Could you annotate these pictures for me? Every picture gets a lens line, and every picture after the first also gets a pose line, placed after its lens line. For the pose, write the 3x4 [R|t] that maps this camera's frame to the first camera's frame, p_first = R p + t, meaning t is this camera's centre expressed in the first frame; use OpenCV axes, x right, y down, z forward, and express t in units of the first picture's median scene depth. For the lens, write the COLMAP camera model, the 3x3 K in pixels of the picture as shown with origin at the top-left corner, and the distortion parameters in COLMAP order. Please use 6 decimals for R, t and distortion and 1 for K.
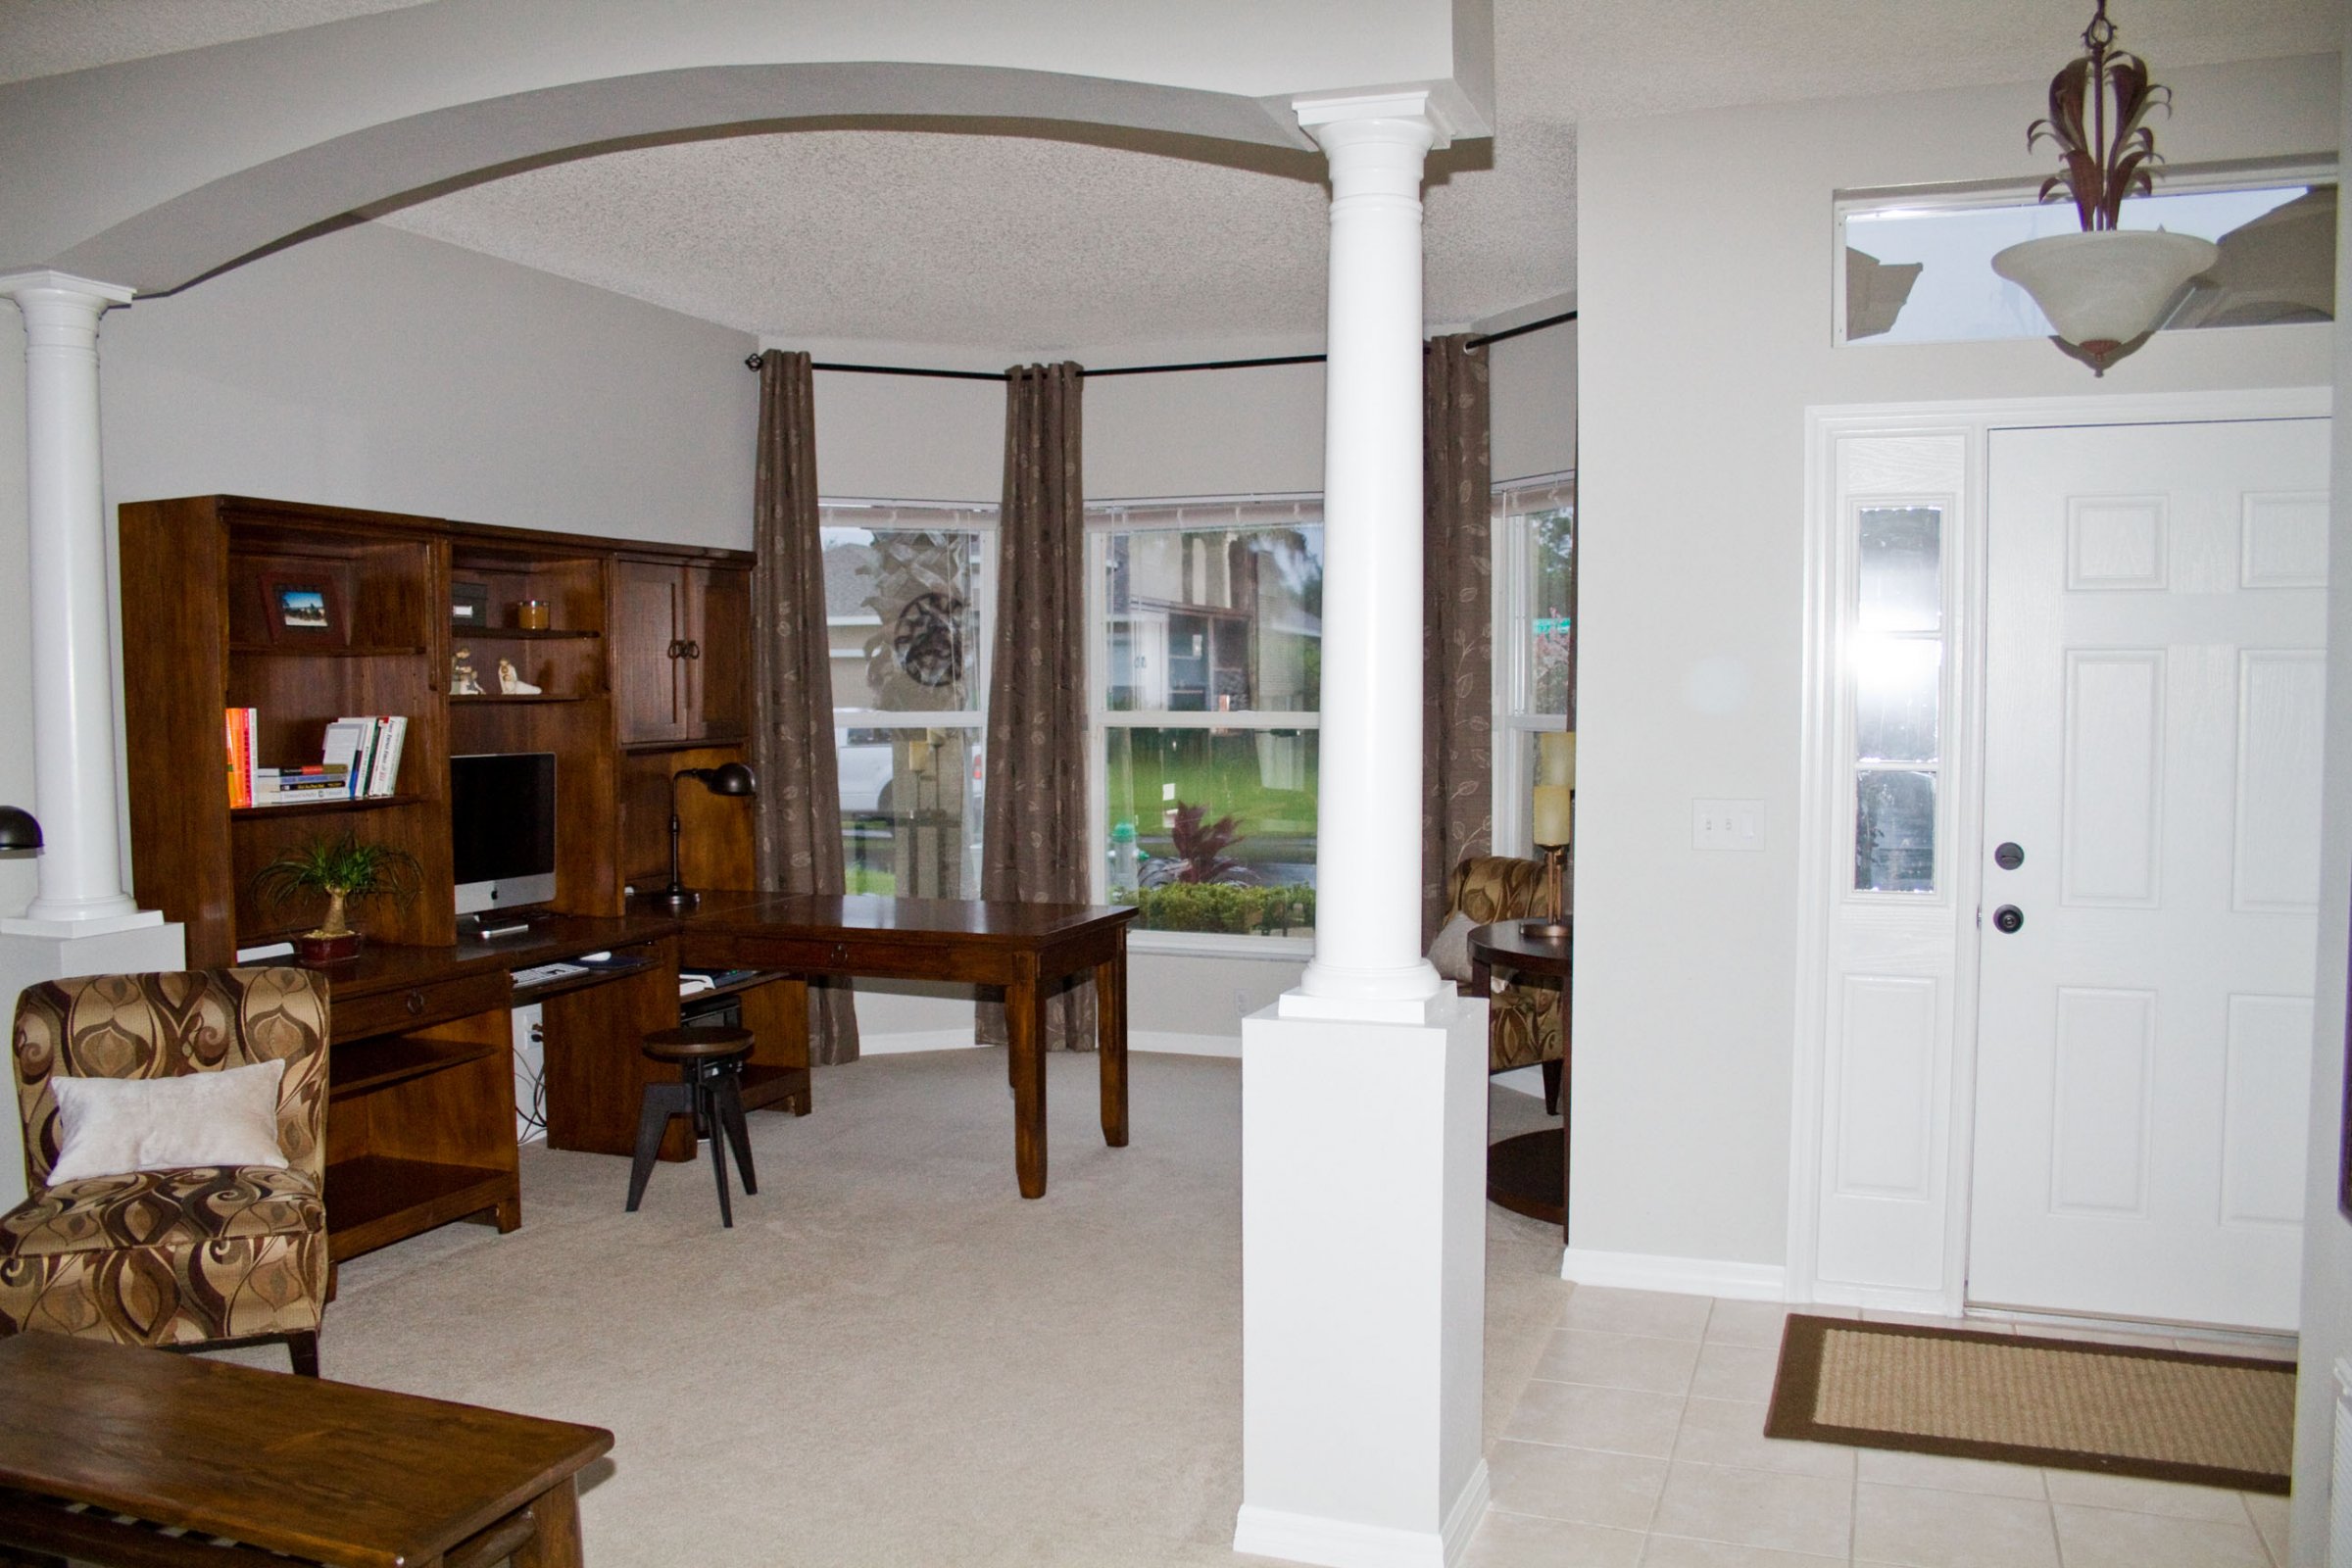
lens RADIAL K [[1927.8, 0, 1175.3], [0, 1927.8, 781.0], [0, 0, 1]] dist [-0.148820, 0.113778]
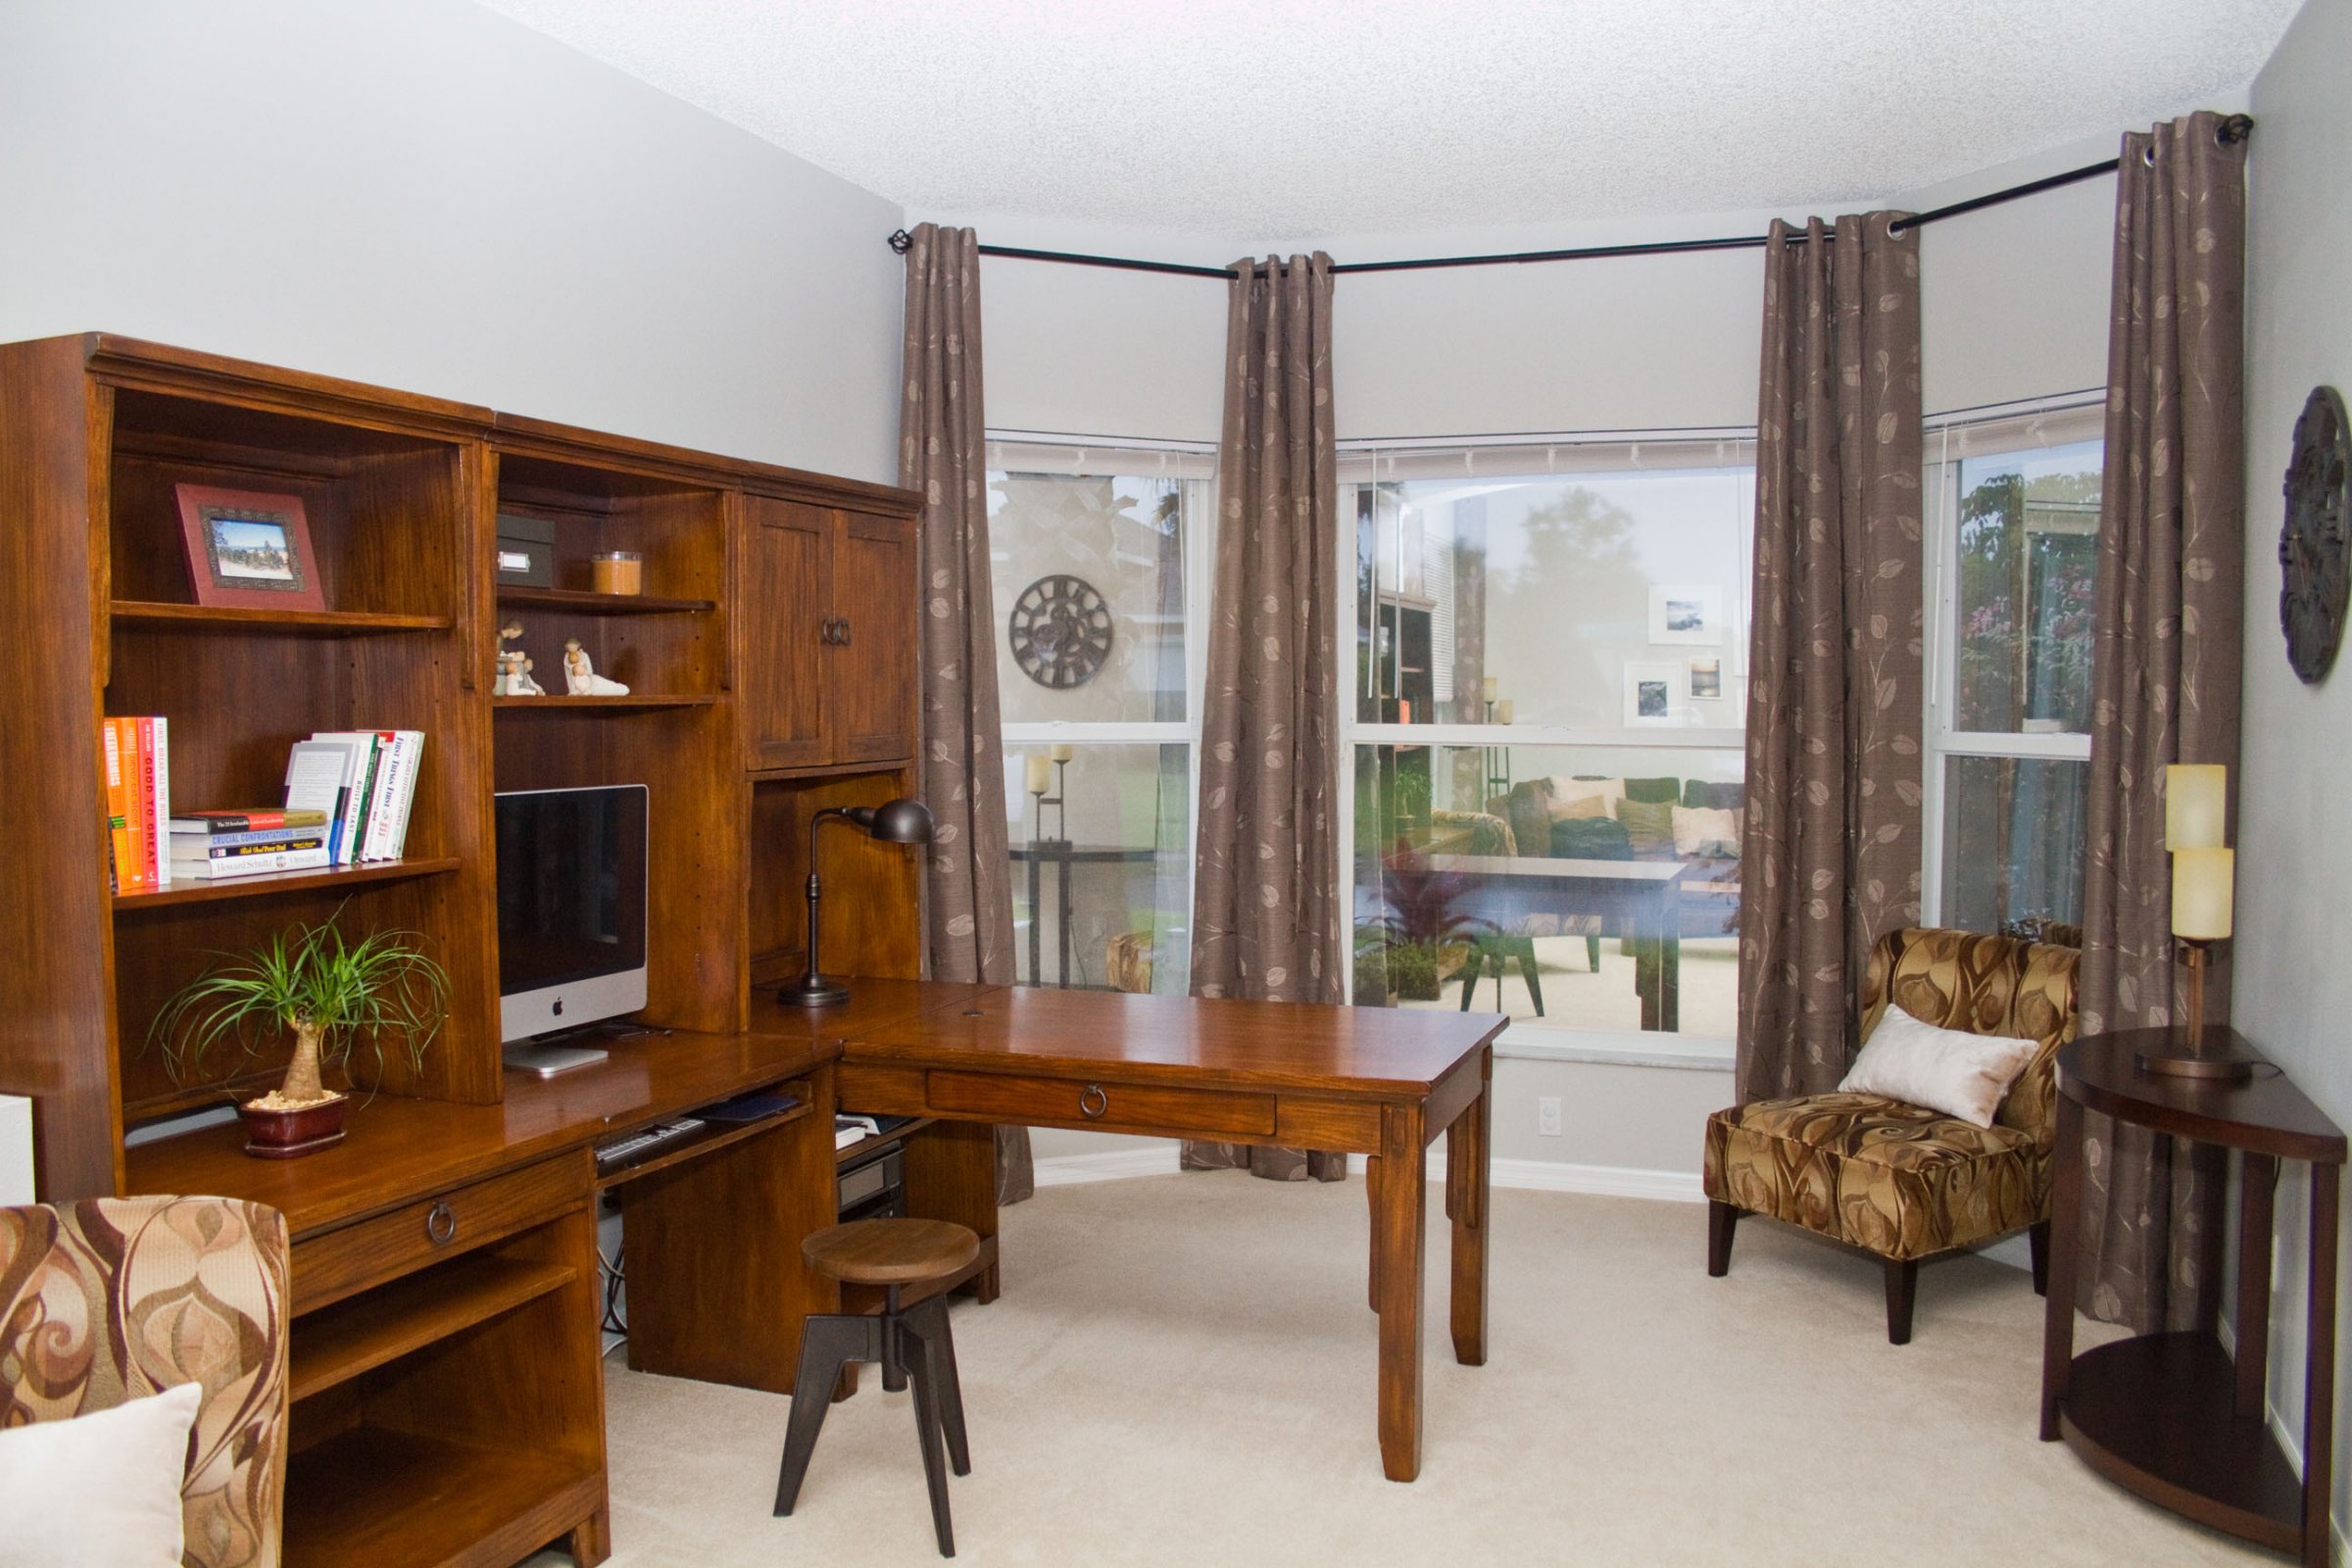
lens RADIAL K [[1927.8, 0, 1185.3], [0, 1927.8, 787.0], [0, 0, 1]] dist [-0.148820, 0.113778]
pose [[0.999970, 0.004499, 0.006367, -0.137990], [-0.004501, 0.999990, 0.000293, -0.014617], [-0.006366, -0.000321, 0.999980, 0.324366]]
